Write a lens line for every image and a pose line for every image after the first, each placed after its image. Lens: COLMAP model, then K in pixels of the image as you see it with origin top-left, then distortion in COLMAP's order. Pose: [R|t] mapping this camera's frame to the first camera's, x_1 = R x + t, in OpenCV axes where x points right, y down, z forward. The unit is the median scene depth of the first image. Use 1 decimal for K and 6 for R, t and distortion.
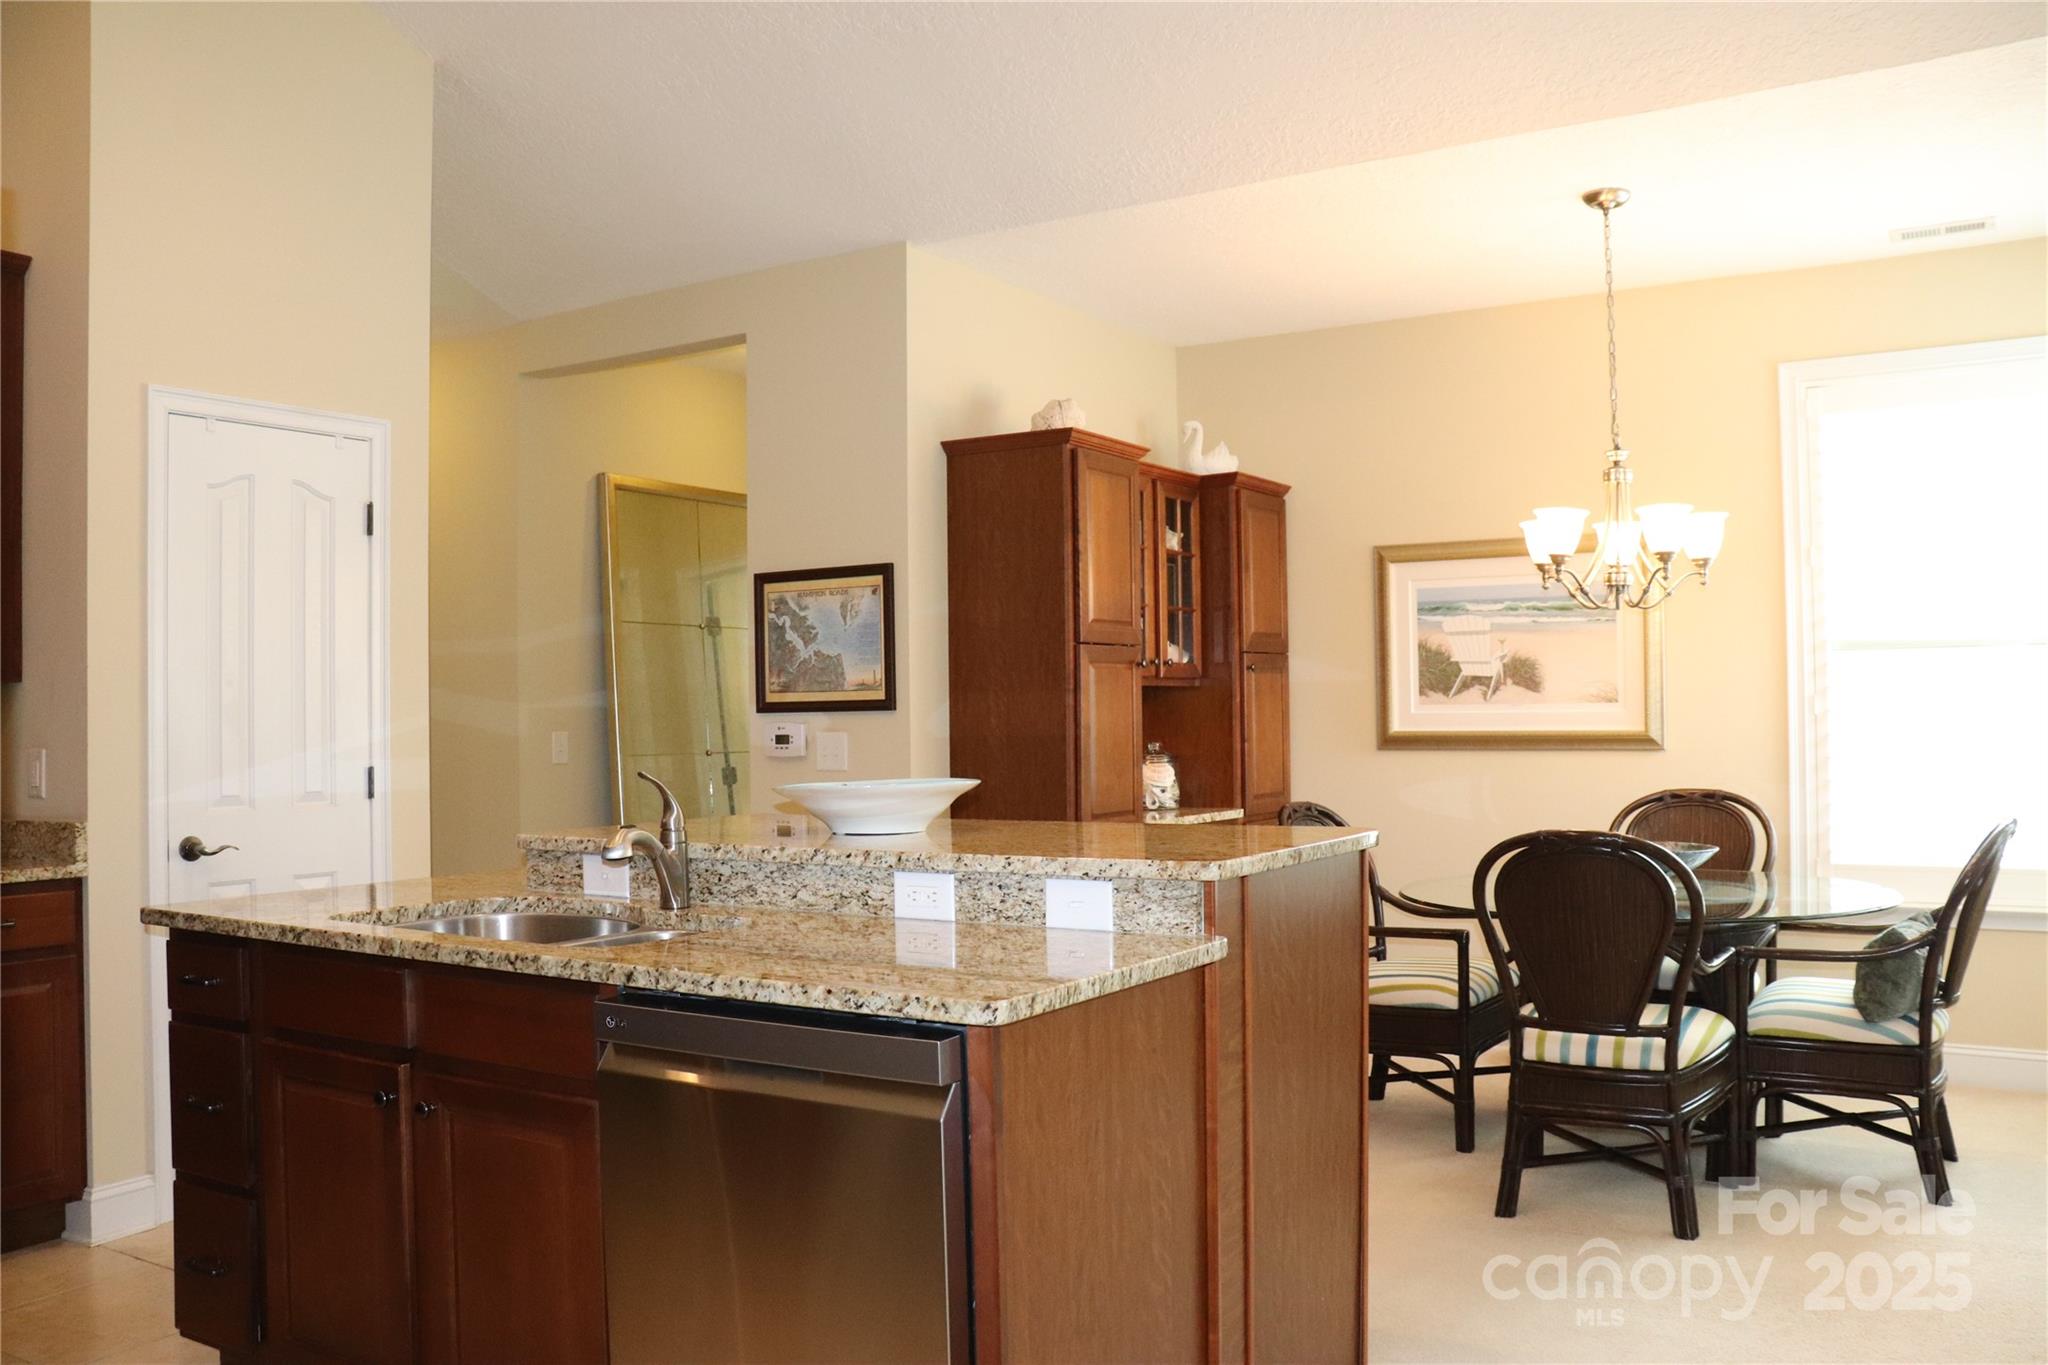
lens RADIAL K [[1688.6, 0, 1024.0], [0, 1688.6, 682.5], [0, 0, 1]] dist [-0.176010, 0.165914]
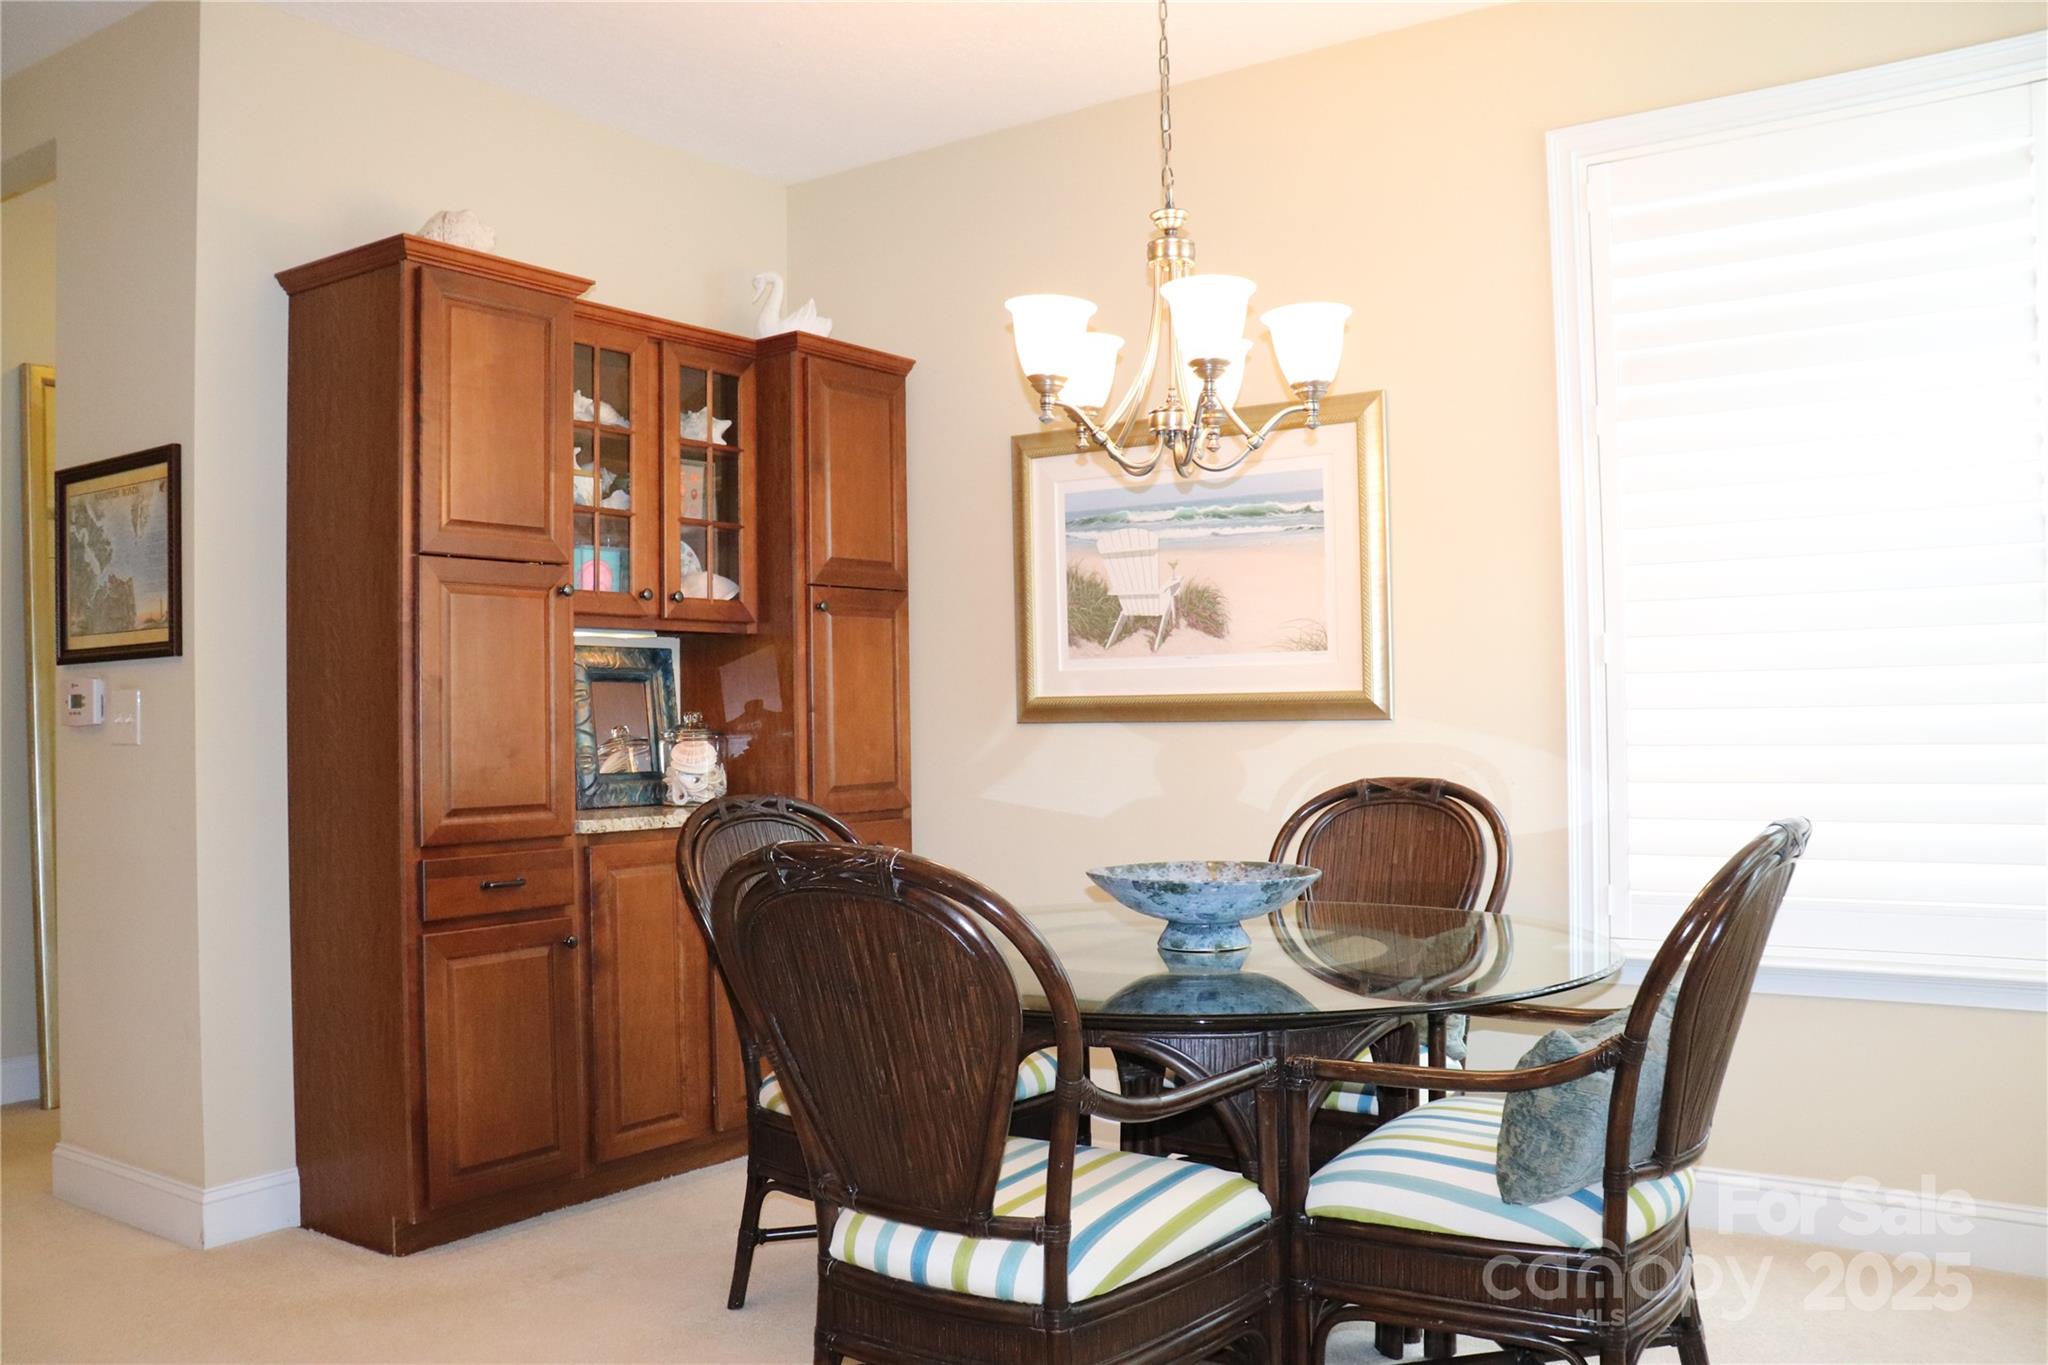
lens RADIAL K [[1688.6, 0, 1024.0], [0, 1688.6, 682.5], [0, 0, 1]] dist [-0.176010, 0.165914]
pose [[0.998734, -0.002574, -0.050237, 0.284919], [0.002440, 0.999993, -0.002723, 0.028171], [0.050244, 0.002597, 0.998734, 0.330140]]
